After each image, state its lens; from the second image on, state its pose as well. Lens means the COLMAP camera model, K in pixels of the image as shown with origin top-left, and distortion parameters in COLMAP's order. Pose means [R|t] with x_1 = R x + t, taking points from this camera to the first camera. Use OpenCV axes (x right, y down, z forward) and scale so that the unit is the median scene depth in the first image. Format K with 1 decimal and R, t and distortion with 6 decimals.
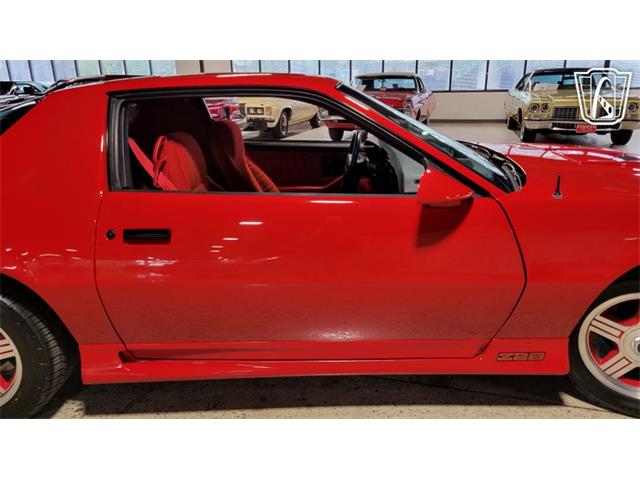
lens RADIAL K [[491.5, 0, 320.0], [0, 491.5, 240.0], [0, 0, 1]] dist [0.009440, -0.000680]
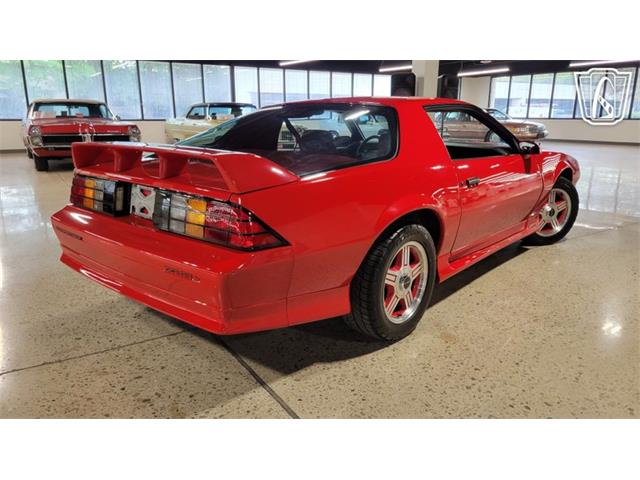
lens RADIAL K [[491.9, 0, 322.3], [0, 491.9, 241.8], [0, 0, 1]] dist [0.007110, 0.001603]
pose [[0.667077, -0.178653, 0.723250, -1.719288], [0.220319, 0.974705, 0.037559, 0.011094], [-0.711665, 0.134291, 0.689564, 0.118502]]
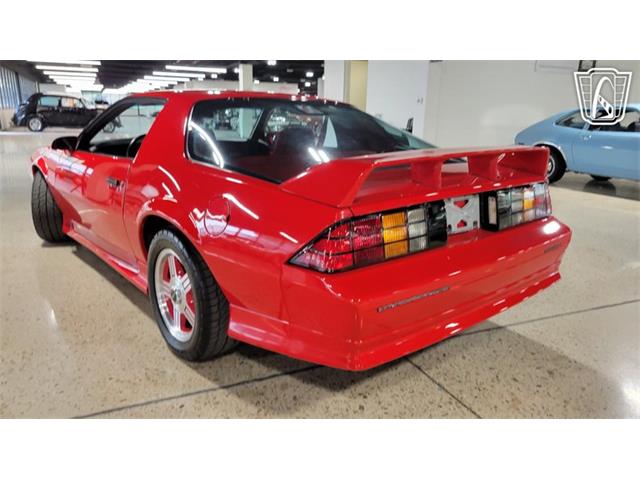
lens RADIAL K [[491.5, 0, 320.0], [0, 491.5, 240.0], [0, 0, 1]] dist [0.009440, -0.000680]
pose [[-0.643149, -0.195330, 0.740409, -1.725007], [0.224332, 0.876431, 0.426079, -0.601807], [-0.732143, 0.440130, -0.519858, 2.024059]]
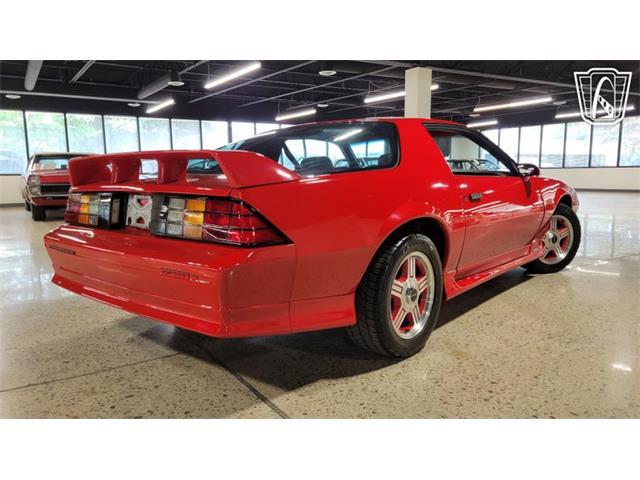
lens RADIAL K [[491.5, 0, 320.0], [0, 491.5, 240.0], [0, 0, 1]] dist [0.009440, -0.000680]
pose [[0.662158, -0.102444, 0.742329, -1.714123], [0.237372, 0.968273, -0.078112, 0.120548], [-0.710775, 0.227930, 0.665467, 0.180531]]
